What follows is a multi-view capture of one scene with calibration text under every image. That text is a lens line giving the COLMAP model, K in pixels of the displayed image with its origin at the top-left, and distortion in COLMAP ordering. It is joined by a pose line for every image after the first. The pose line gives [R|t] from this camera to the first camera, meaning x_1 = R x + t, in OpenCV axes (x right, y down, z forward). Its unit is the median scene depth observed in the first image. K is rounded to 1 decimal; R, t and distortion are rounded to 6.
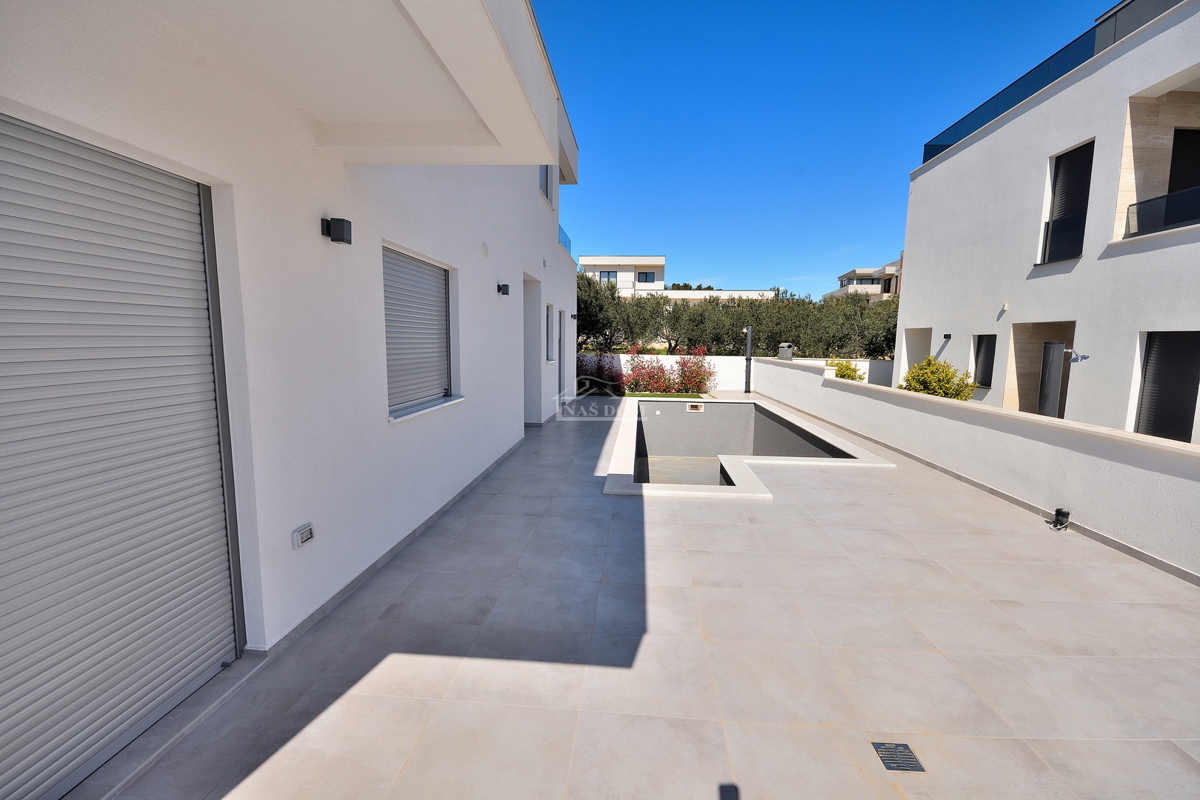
lens RADIAL K [[528.3, 0, 606.3], [0, 528.3, 406.7], [0, 0, 1]] dist [0.006668, -0.010019]
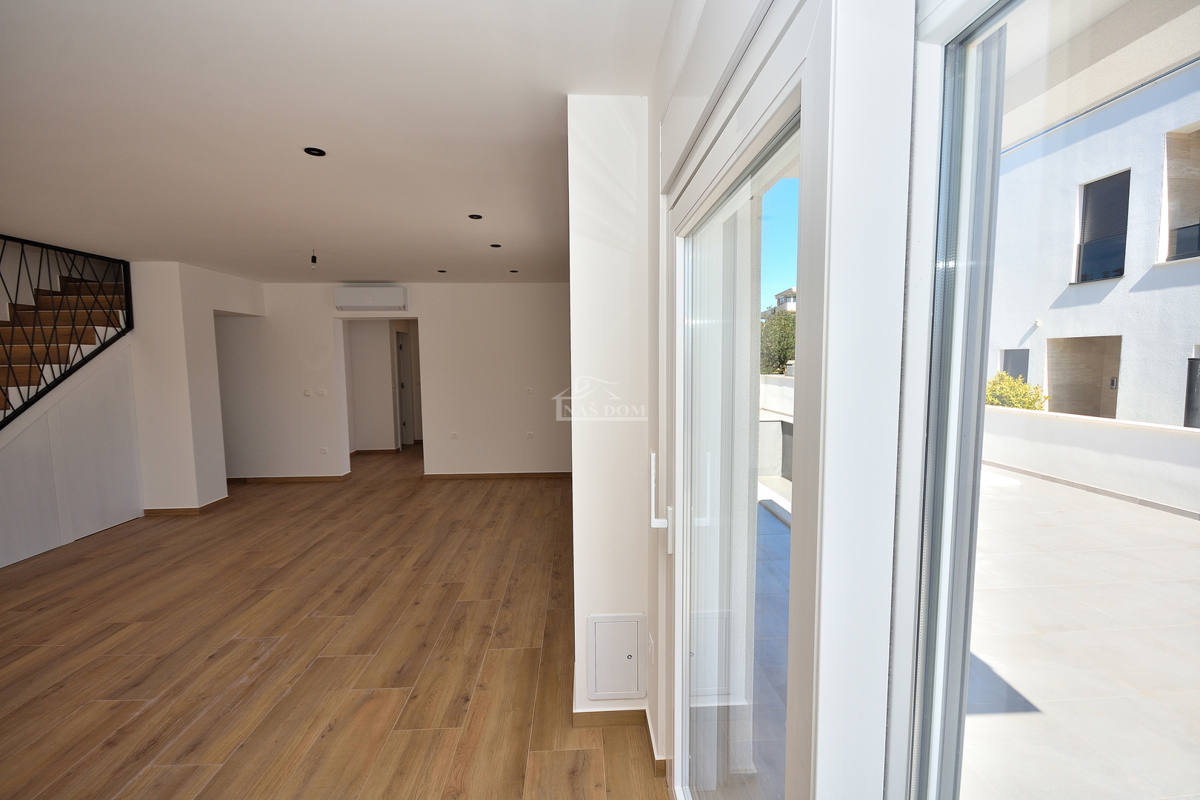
lens RADIAL K [[528.3, 0, 605.7], [0, 528.3, 401.9], [0, 0, 1]] dist [0.006668, -0.010019]
pose [[0.992411, -0.033568, 0.118297, -0.292674], [0.038777, 0.998365, -0.042007, -0.023263], [-0.116693, 0.046275, 0.992089, 0.064480]]
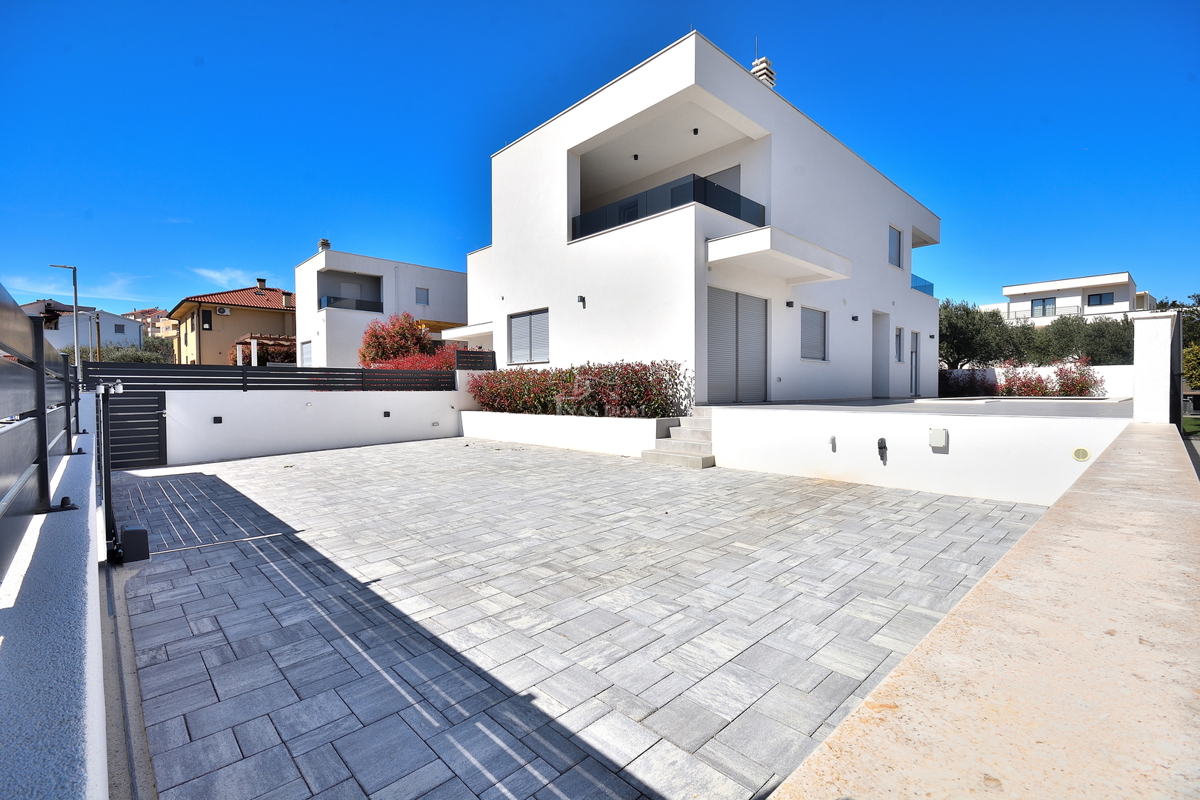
lens RADIAL K [[528.3, 0, 602.4], [0, 528.3, 399.2], [0, 0, 1]] dist [0.006668, -0.010019]
pose [[0.732216, -0.005154, -0.681053, 0.405663], [-0.070725, 0.993990, -0.083560, 0.282475], [0.677391, 0.109351, 0.727451, -0.969100]]
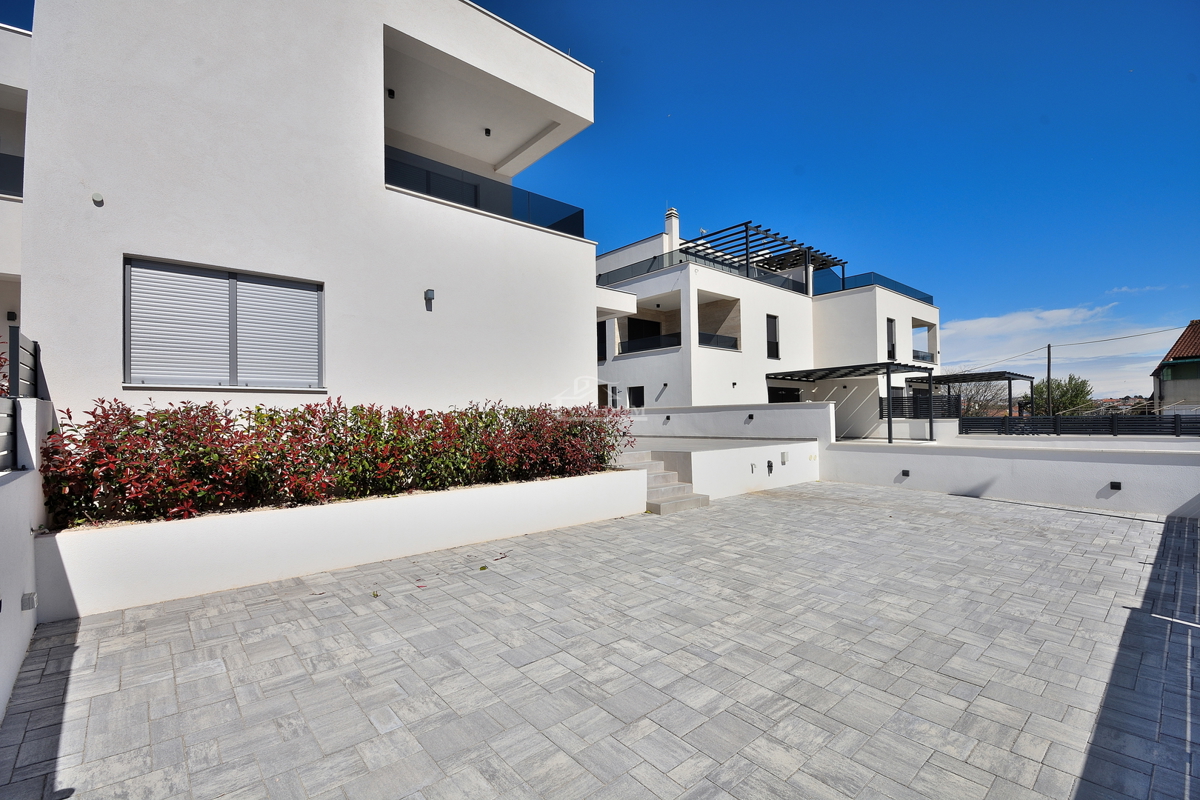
lens RADIAL K [[528.3, 0, 601.7], [0, 528.3, 404.0], [0, 0, 1]] dist [0.006668, -0.010019]
pose [[0.707392, -0.007191, 0.706785, -0.971924], [0.114912, 0.987815, -0.104961, 0.202105], [-0.697418, 0.155467, 0.699599, -0.782109]]
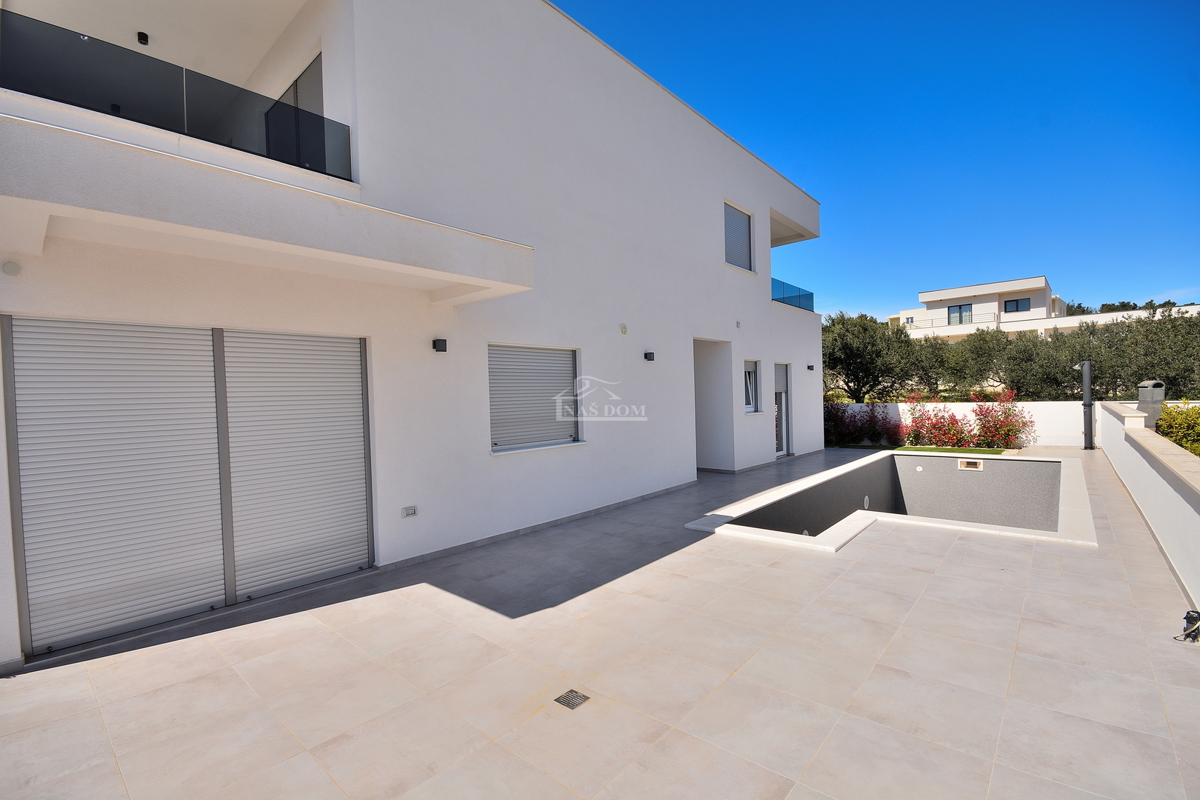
lens RADIAL K [[528.3, 0, 605.0], [0, 528.3, 407.2], [0, 0, 1]] dist [0.006668, -0.010019]
pose [[0.795386, -0.025044, -0.605585, 0.372204], [-0.034459, 0.995661, -0.086434, 0.005396], [0.605122, 0.089616, 0.791073, -0.026650]]
